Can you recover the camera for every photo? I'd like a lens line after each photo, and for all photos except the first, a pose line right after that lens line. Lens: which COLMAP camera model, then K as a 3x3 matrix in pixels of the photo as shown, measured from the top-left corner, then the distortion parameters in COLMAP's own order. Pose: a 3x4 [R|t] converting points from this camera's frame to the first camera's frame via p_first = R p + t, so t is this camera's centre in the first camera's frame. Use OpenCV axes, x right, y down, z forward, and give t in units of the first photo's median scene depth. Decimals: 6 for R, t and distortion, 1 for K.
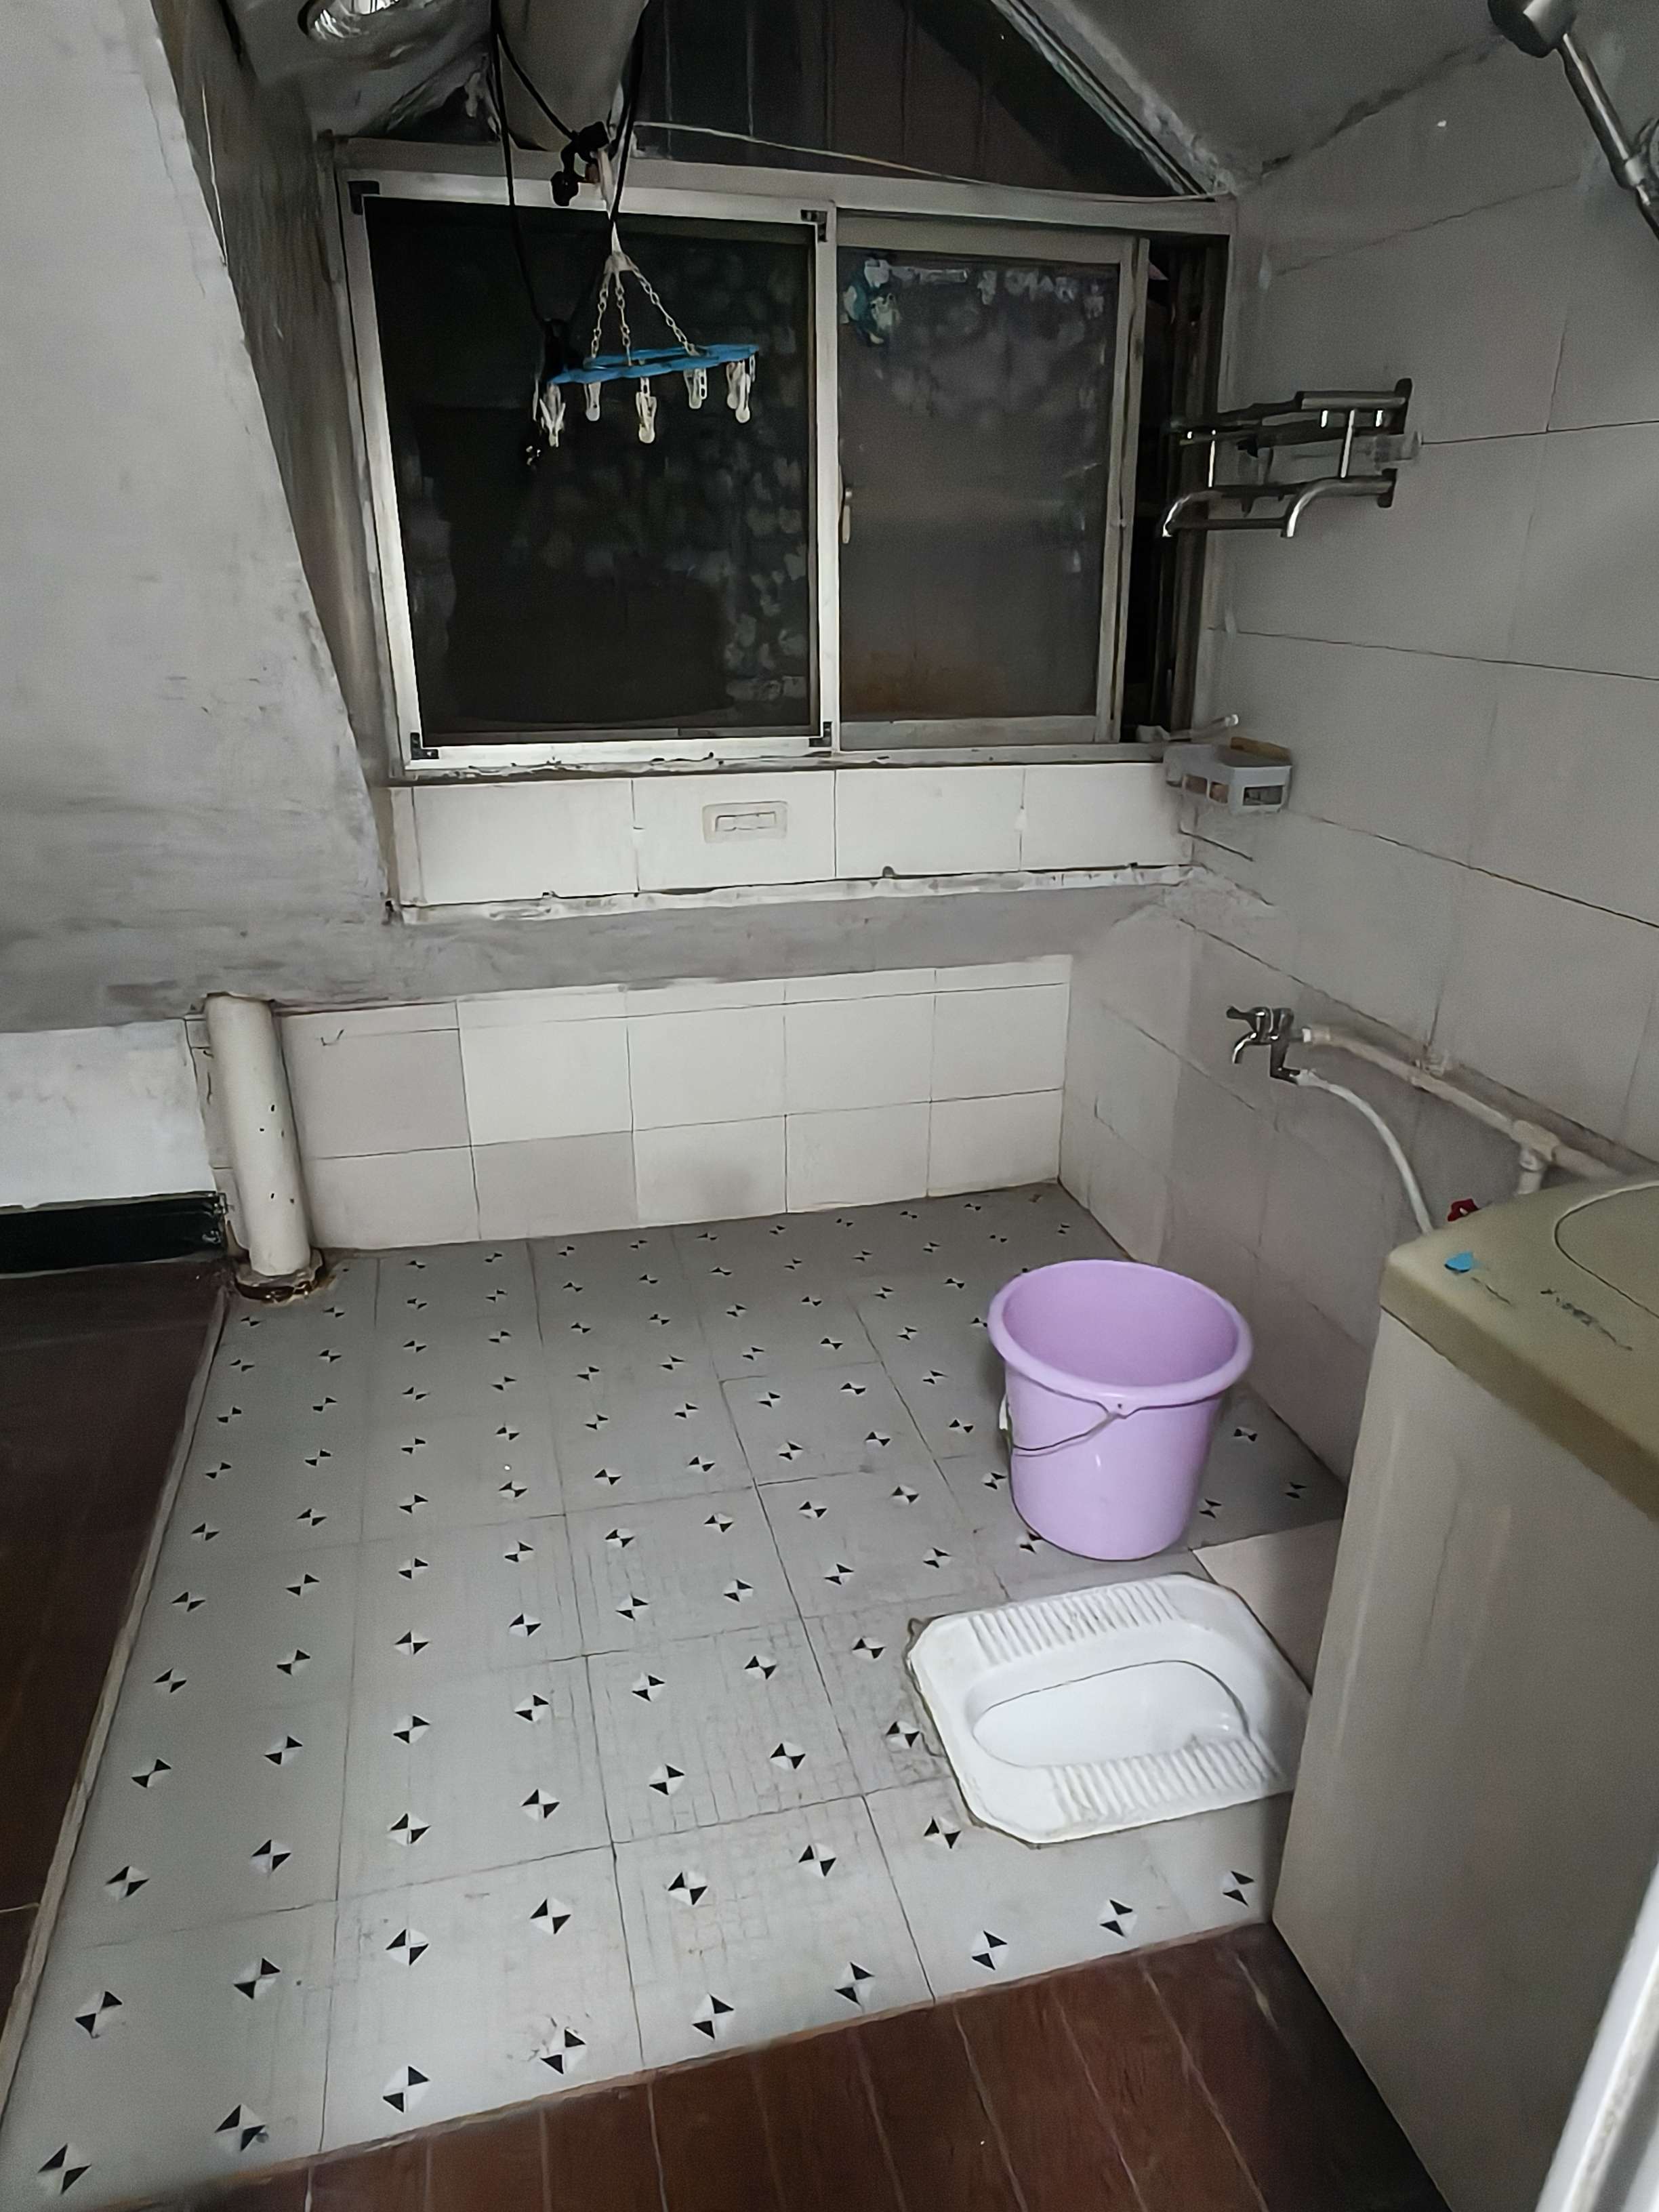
lens RADIAL K [[1363.9, 0, 822.8], [0, 1363.9, 1132.6], [0, 0, 1]] dist [-0.004434, 0.000293]
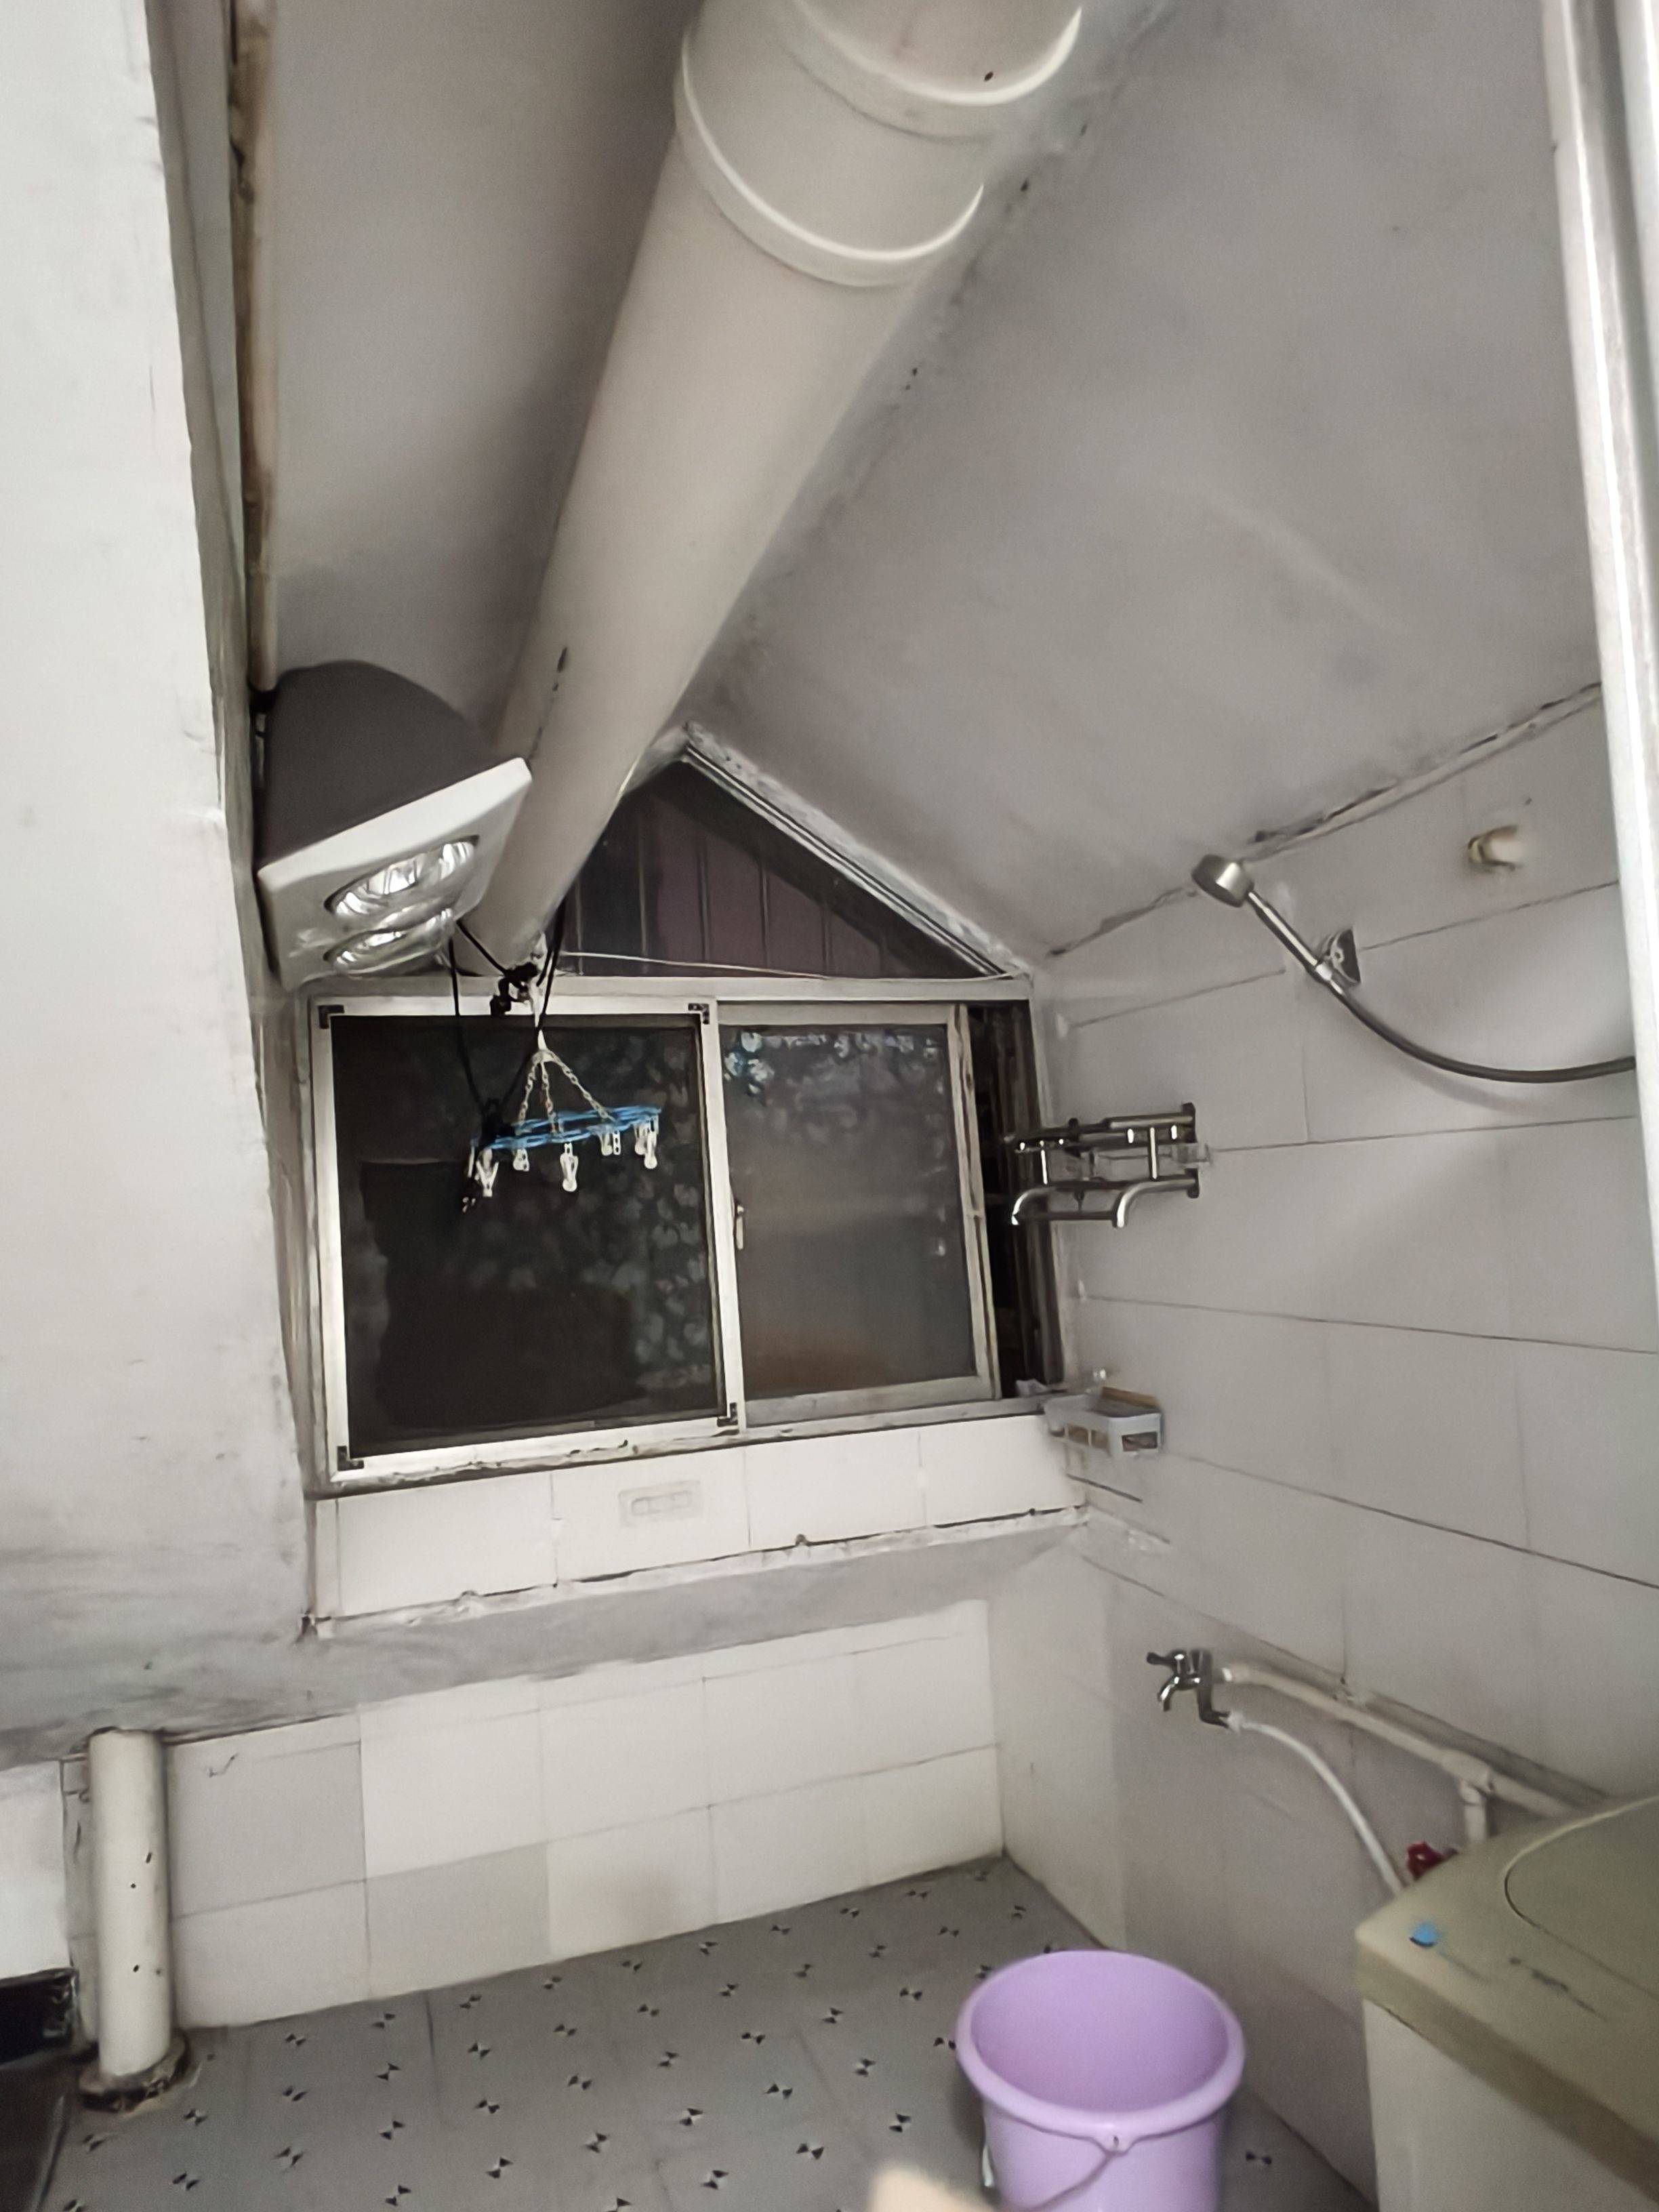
lens RADIAL K [[1351.3, 0, 825.3], [0, 1351.3, 1141.2], [0, 0, 1]] dist [-0.010180, 0.003292]
pose [[0.993765, -0.056299, 0.096236, -0.017311], [0.092672, 0.897000, -0.432207, -0.021087], [-0.061991, 0.438430, 0.896625, -0.056812]]
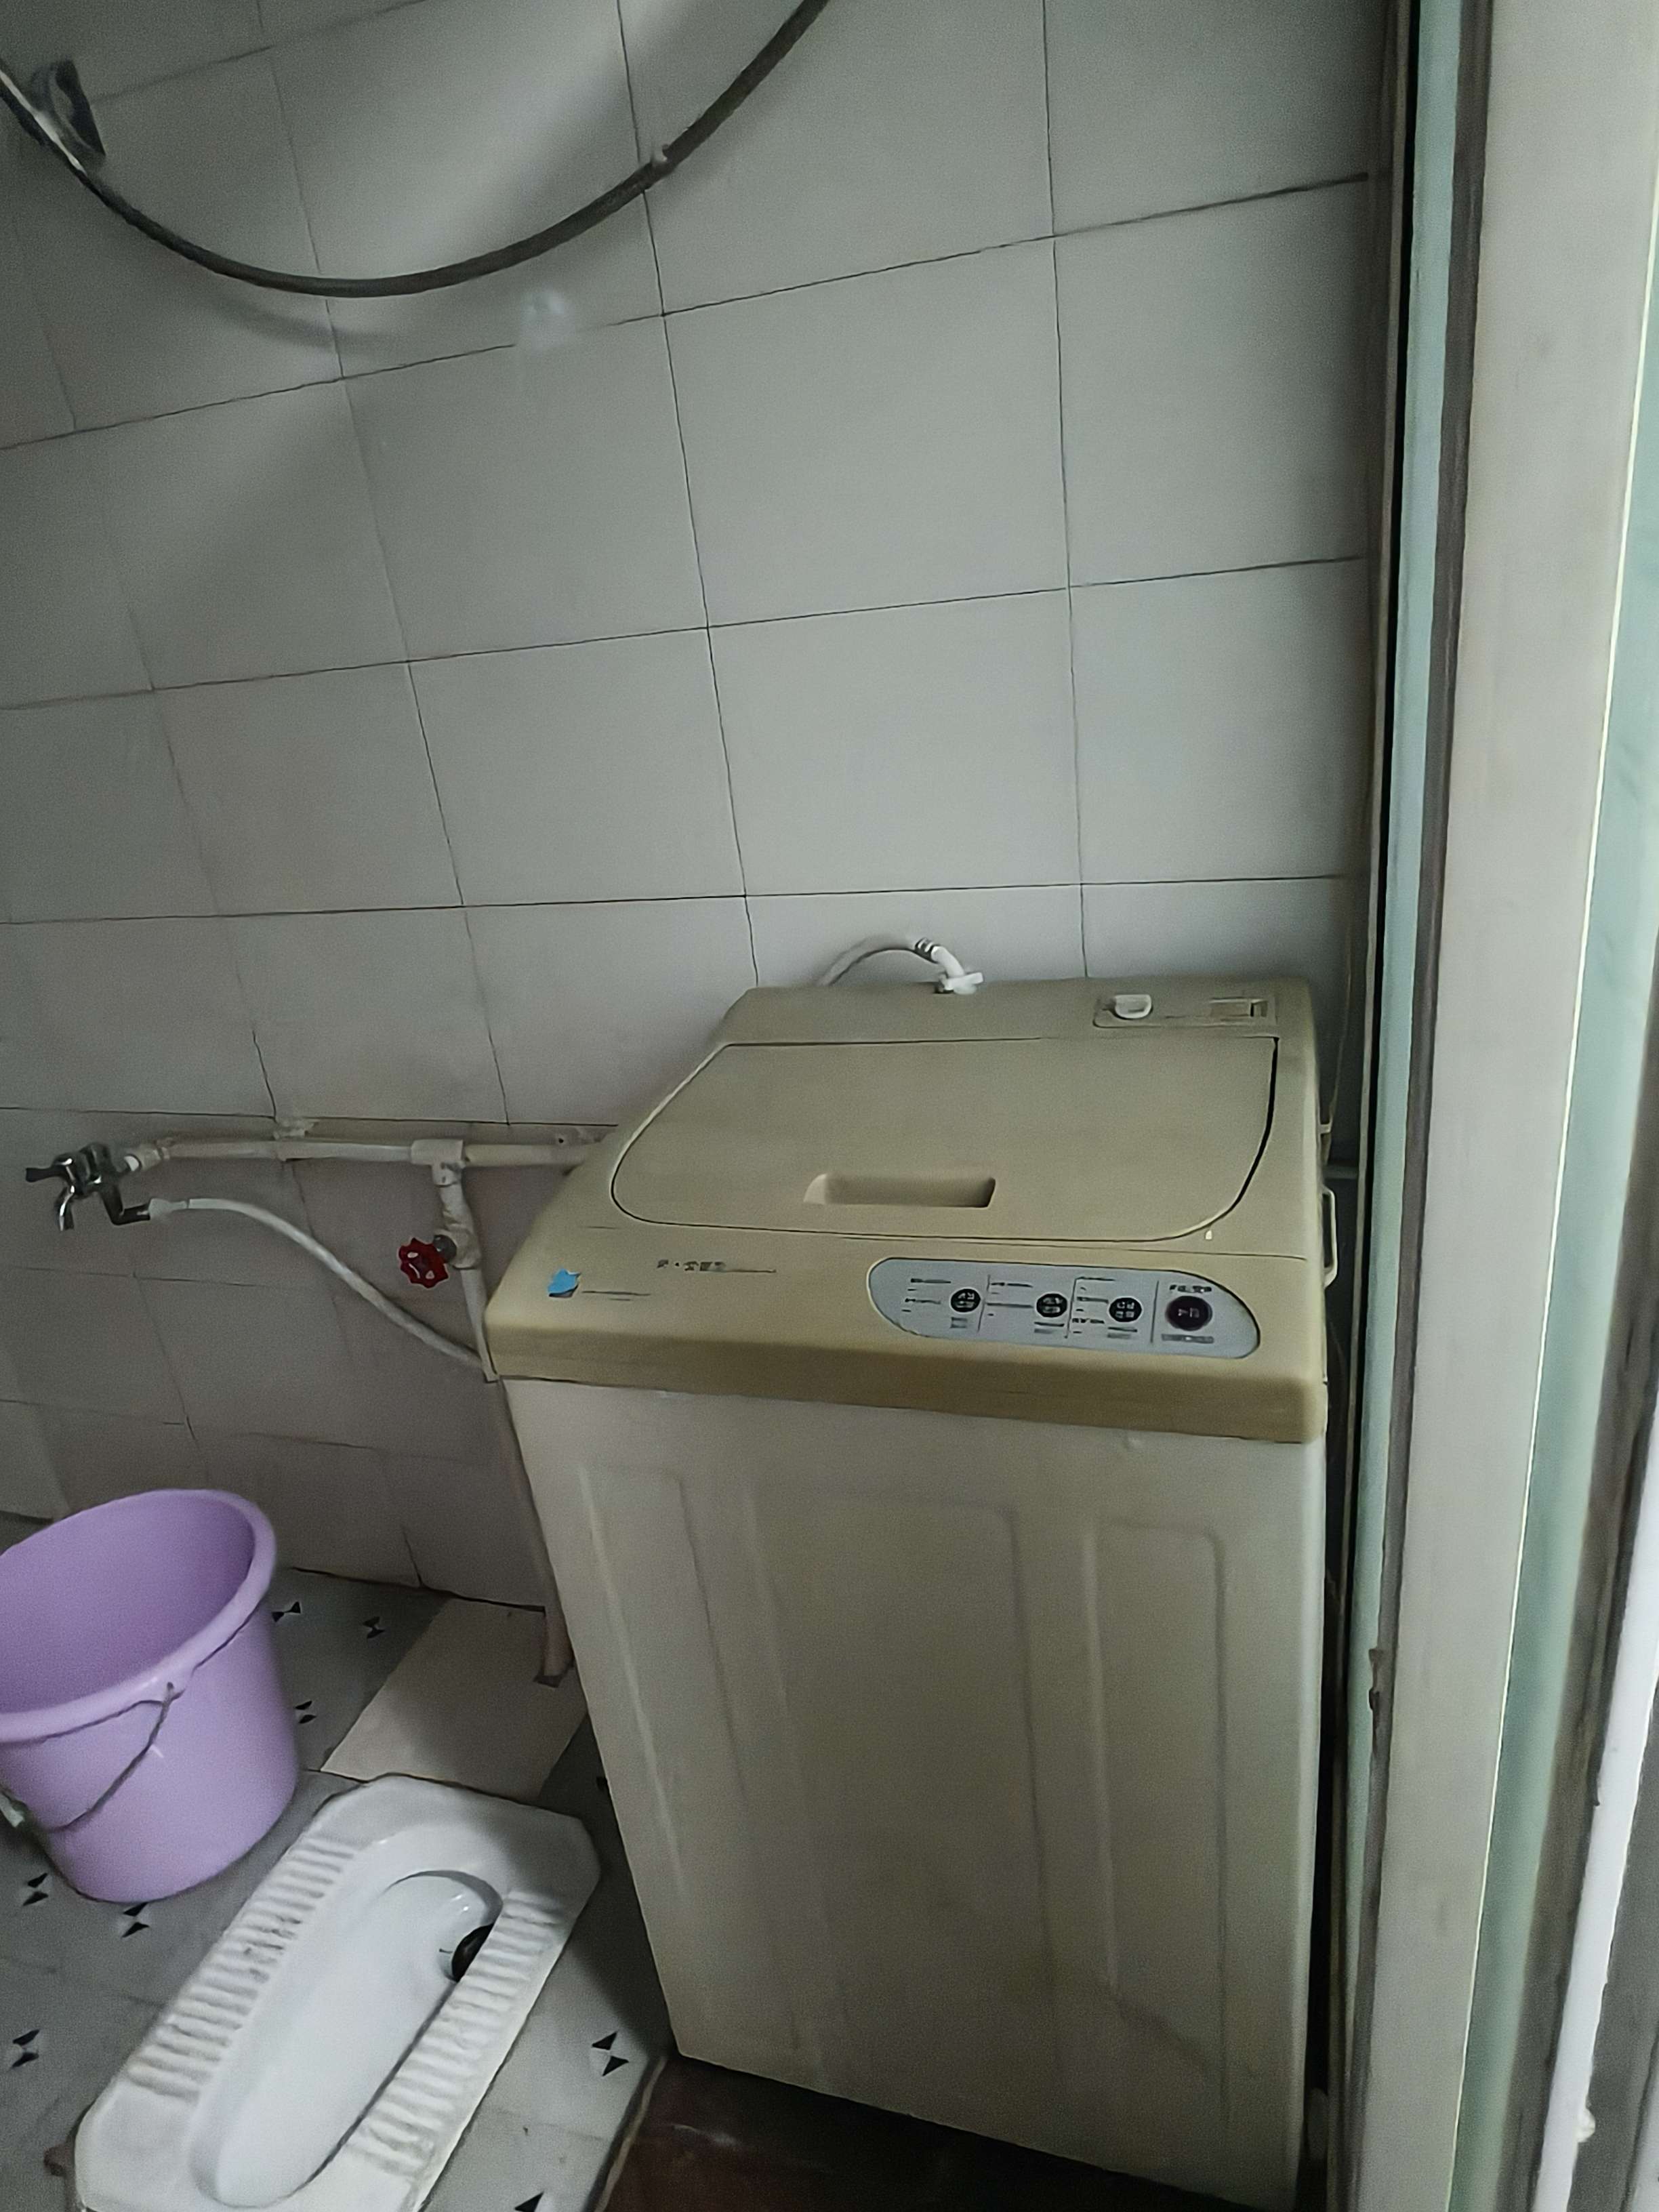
lens RADIAL K [[1351.3, 0, 803.2], [0, 1351.3, 1141.3], [0, 0, 1]] dist [-0.010180, 0.003292]
pose [[0.547465, -0.389876, 0.740459, -0.025595], [0.438373, 0.887330, 0.143093, -0.020713], [-0.712820, 0.246259, 0.656693, 0.160044]]
